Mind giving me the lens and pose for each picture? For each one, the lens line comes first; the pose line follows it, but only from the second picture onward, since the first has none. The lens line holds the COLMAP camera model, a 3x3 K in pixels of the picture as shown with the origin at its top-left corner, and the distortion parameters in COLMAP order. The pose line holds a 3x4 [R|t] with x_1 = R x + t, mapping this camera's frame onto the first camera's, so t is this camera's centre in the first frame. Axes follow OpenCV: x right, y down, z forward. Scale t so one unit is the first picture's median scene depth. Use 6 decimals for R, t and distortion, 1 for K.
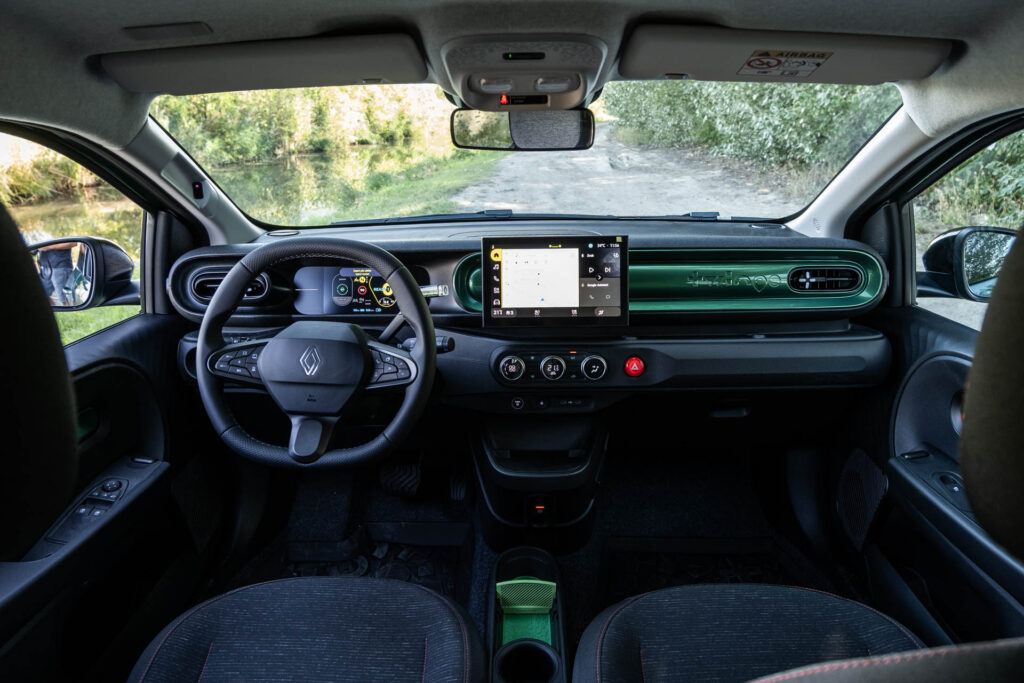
lens RADIAL K [[693.9, 0, 513.4], [0, 693.9, 336.8], [0, 0, 1]] dist [-0.002670, -0.028180]
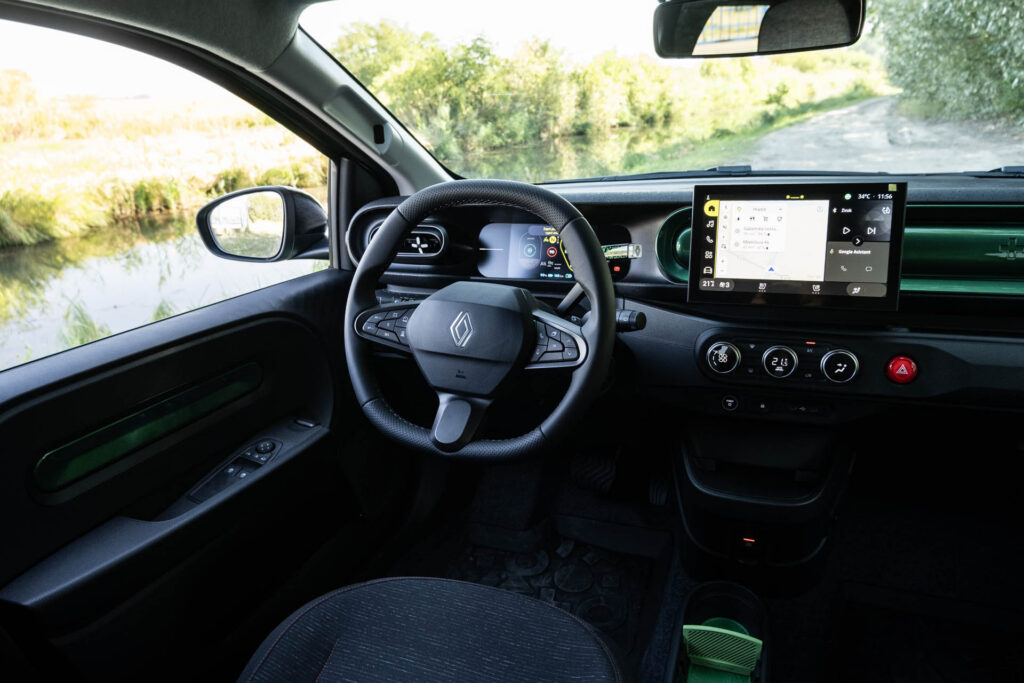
lens RADIAL K [[693.9, 0, 513.4], [0, 693.9, 336.8], [0, 0, 1]] dist [-0.002670, -0.028180]
pose [[0.940067, 0.073319, -0.333015, 0.034635], [-0.062663, 0.997123, 0.042642, 0.004180], [0.335184, -0.019218, 0.941957, 0.205741]]
